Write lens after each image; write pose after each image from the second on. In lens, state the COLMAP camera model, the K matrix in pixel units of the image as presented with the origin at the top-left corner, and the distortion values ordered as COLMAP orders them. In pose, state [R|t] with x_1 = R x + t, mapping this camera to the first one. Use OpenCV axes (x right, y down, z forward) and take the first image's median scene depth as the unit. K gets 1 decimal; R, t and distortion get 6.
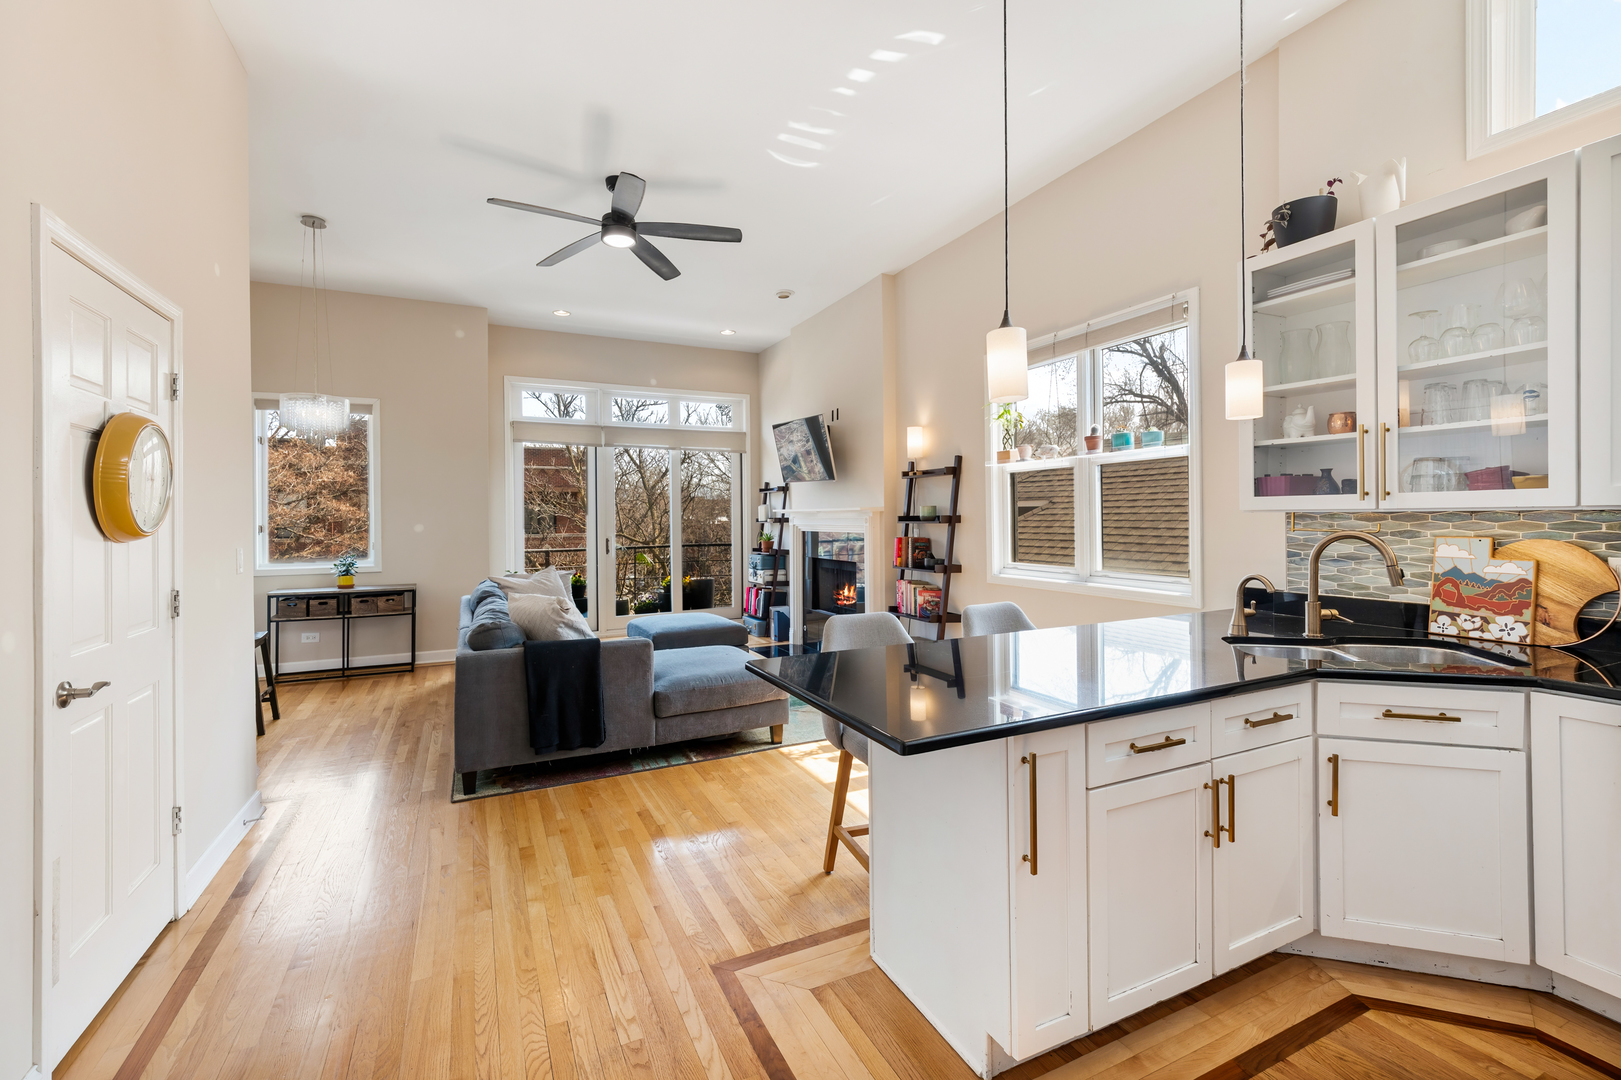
lens RADIAL K [[689.3, 0, 797.4], [0, 689.3, 517.8], [0, 0, 1]] dist [0.004178, -0.000062]
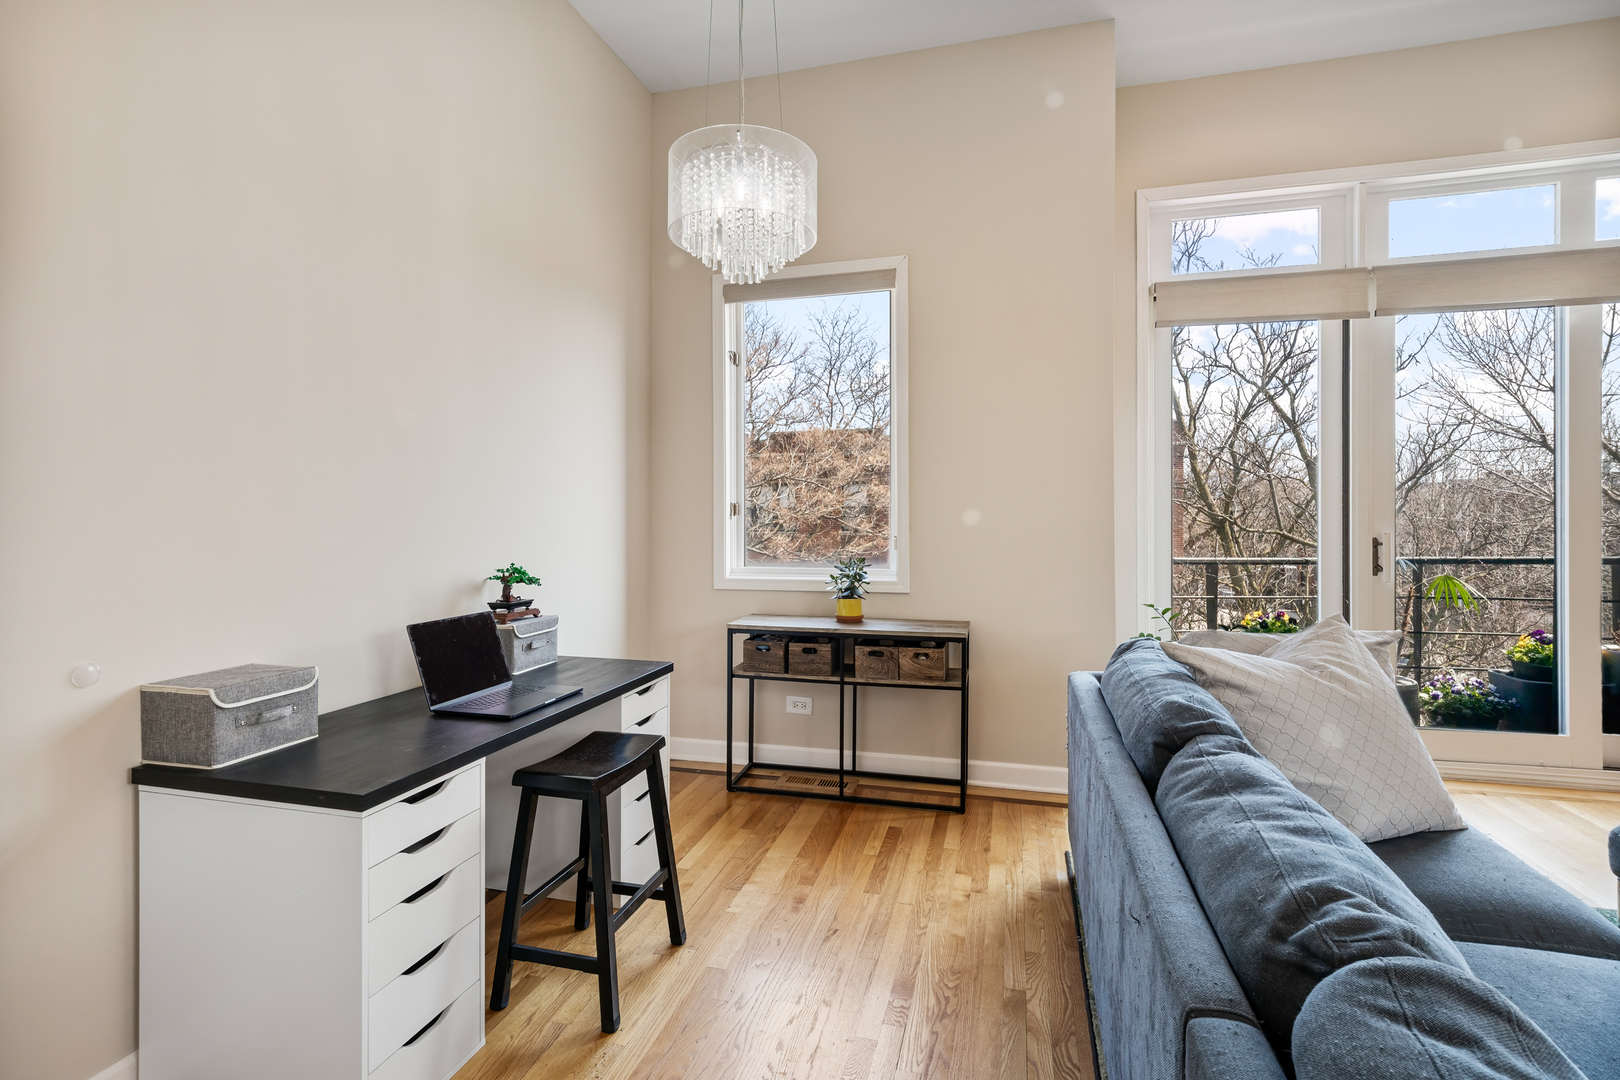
lens RADIAL K [[769.6, 0, 806.2], [0, 769.6, 530.2], [0, 0, 1]] dist [0.013097, -0.000520]
pose [[0.757748, 0.015872, -0.652354, -0.334867], [-0.002518, 0.999768, 0.021400, 0.022146], [0.652542, -0.014573, 0.757612, 0.601401]]
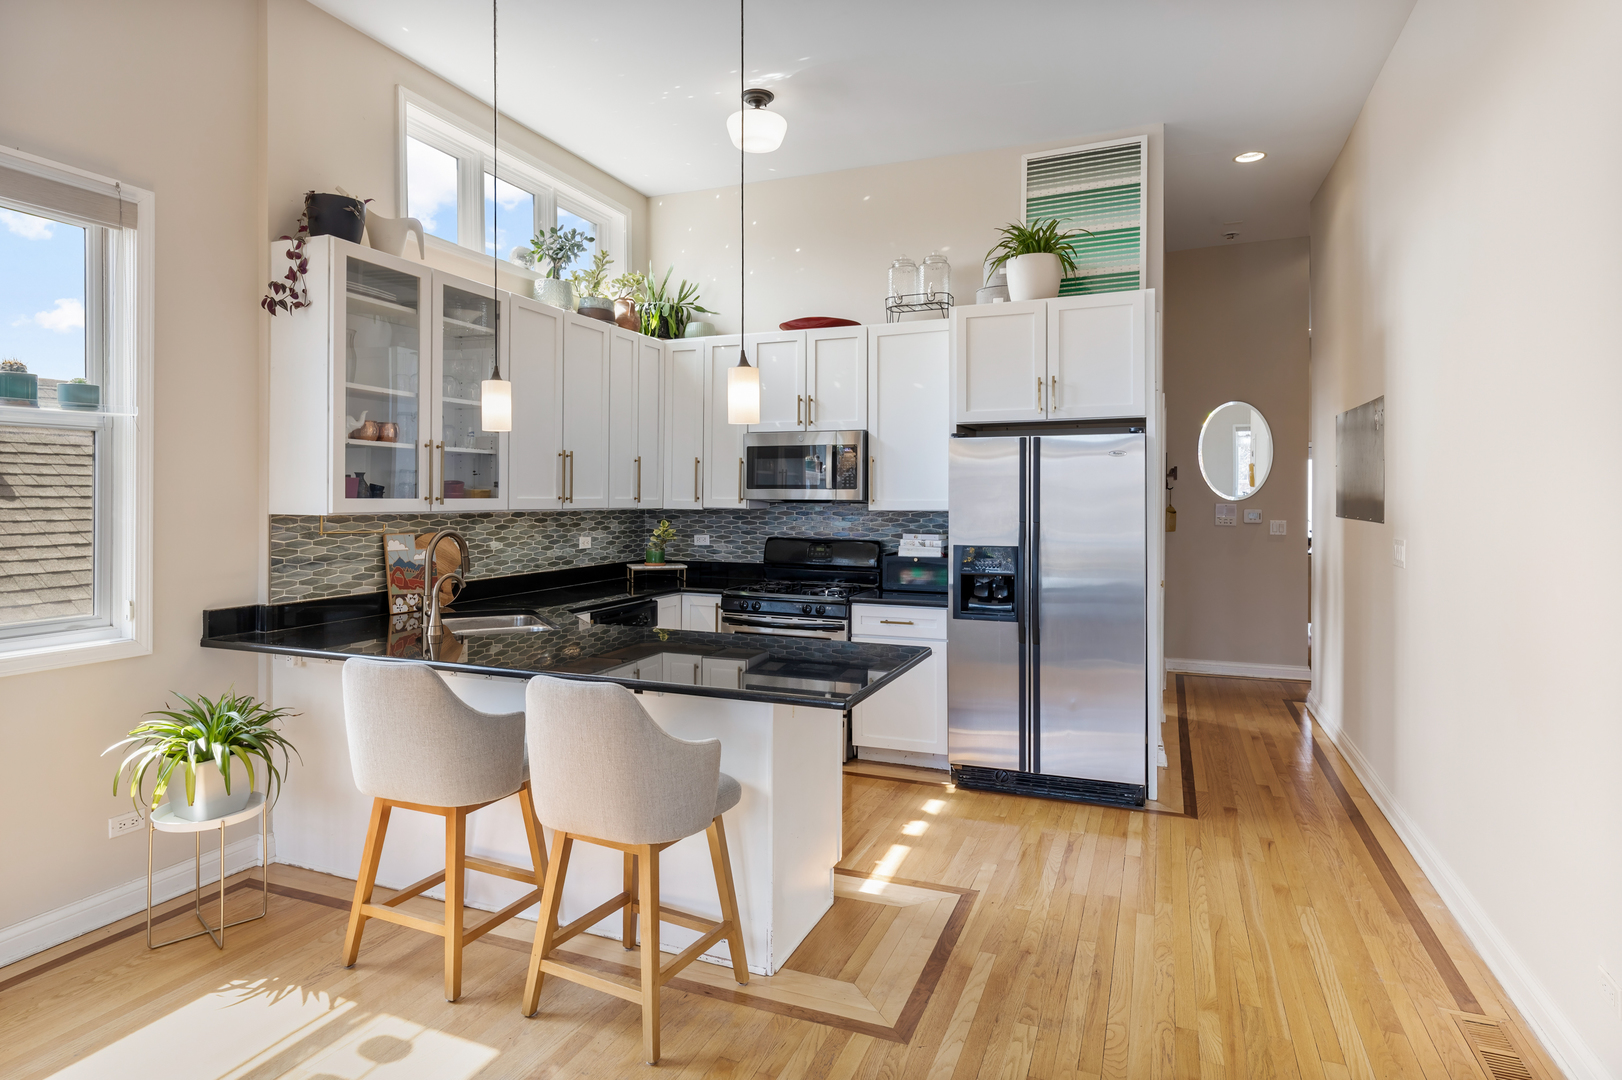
lens RADIAL K [[890.2, 0, 802.9], [0, 890.2, 493.8], [0, 0, 1]] dist [0.000952, 0.000652]
pose [[-0.676367, 0.012840, 0.736453, -0.333398], [0.006800, 0.999914, -0.011189, -0.009810], [-0.736533, -0.002560, -0.676396, 0.713353]]
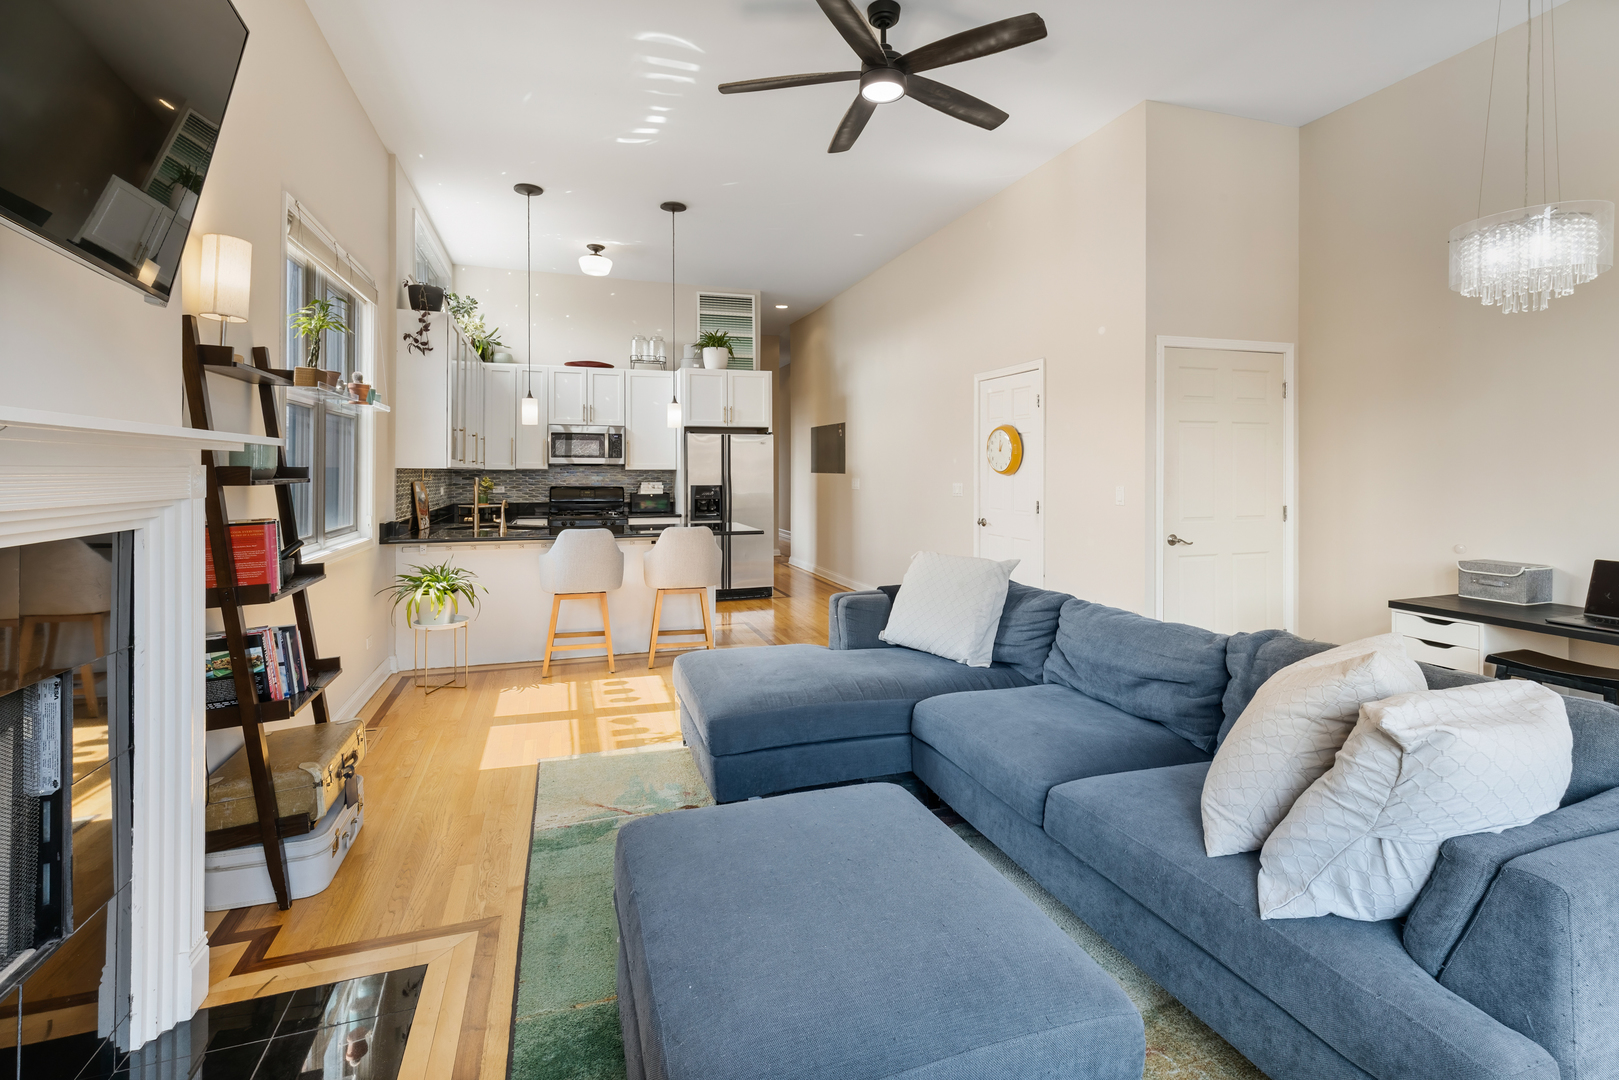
lens RADIAL K [[723.4, 0, 800.7], [0, 723.4, 468.9], [0, 0, 1]] dist [0.003583, -0.000168]
pose [[-0.992138, 0.012046, 0.124565, -0.205674], [0.011775, 0.999926, -0.002911, 0.003968], [-0.124591, -0.001421, -0.992207, 1.379355]]
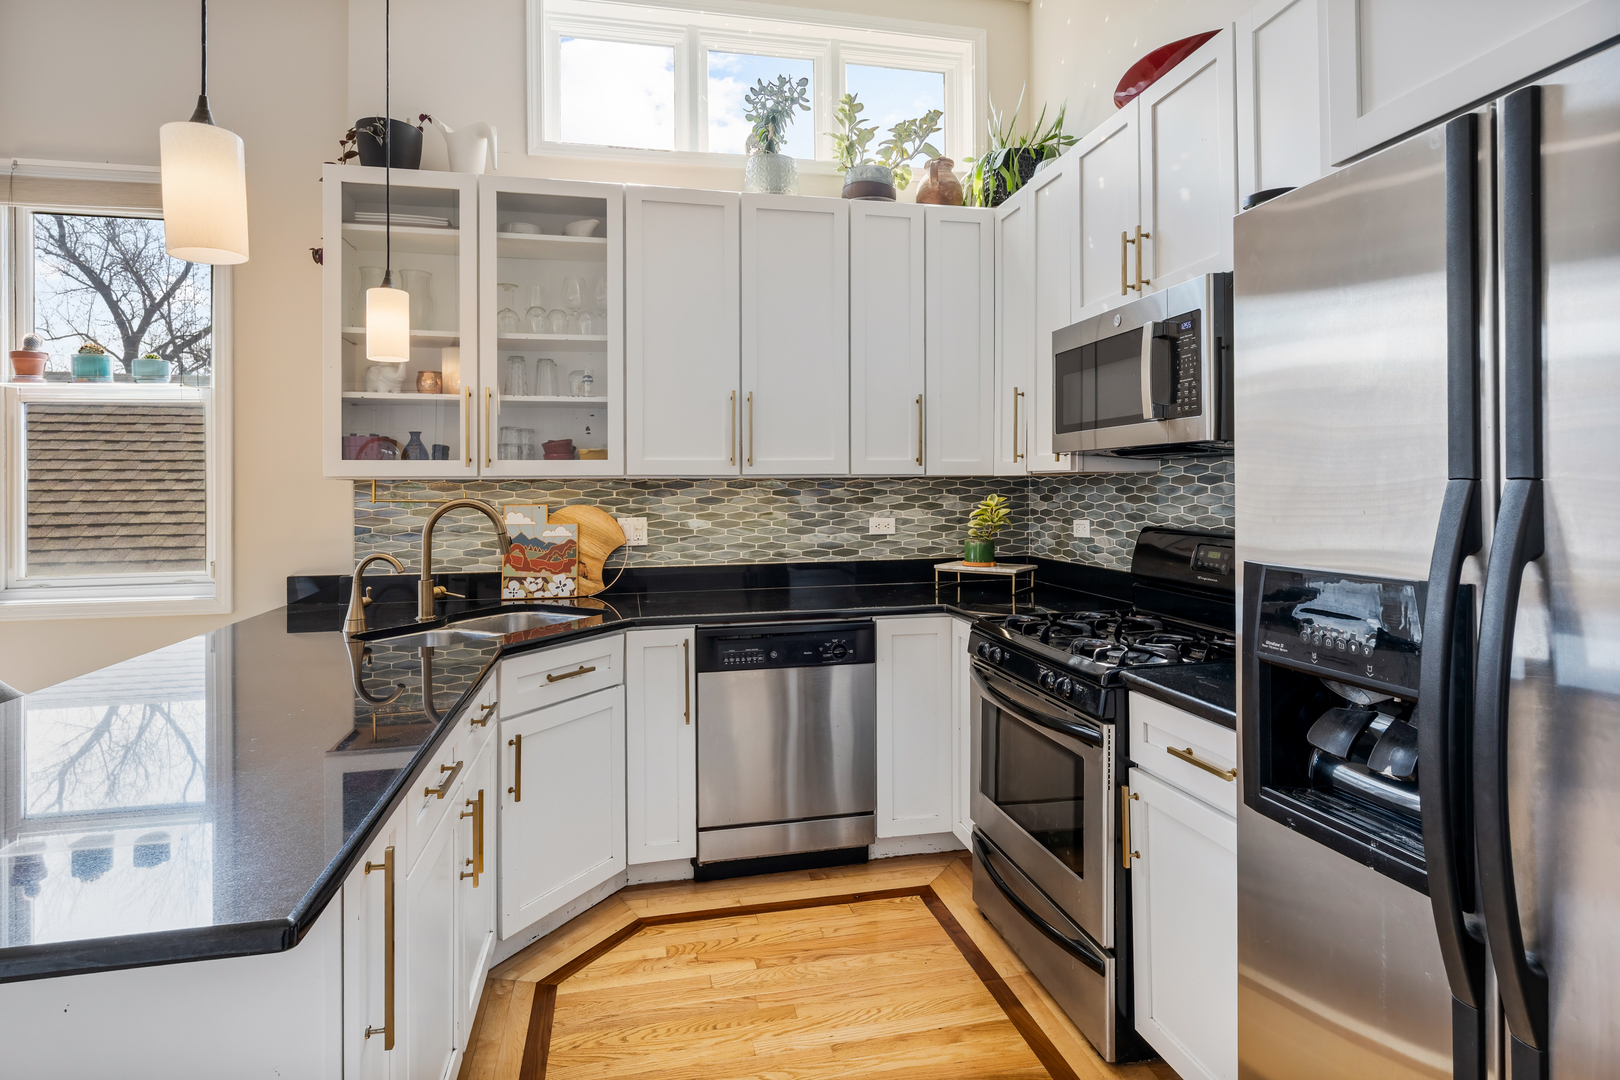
lens RADIAL K [[833.4, 0, 796.3], [0, 833.4, 483.5], [0, 0, 1]] dist [0.001381, -0.000004]
pose [[0.232067, 0.016595, 0.972558, -0.085428], [0.008194, 0.999786, -0.019015, 0.010577], [-0.972665, 0.012382, 0.231881, 0.137160]]
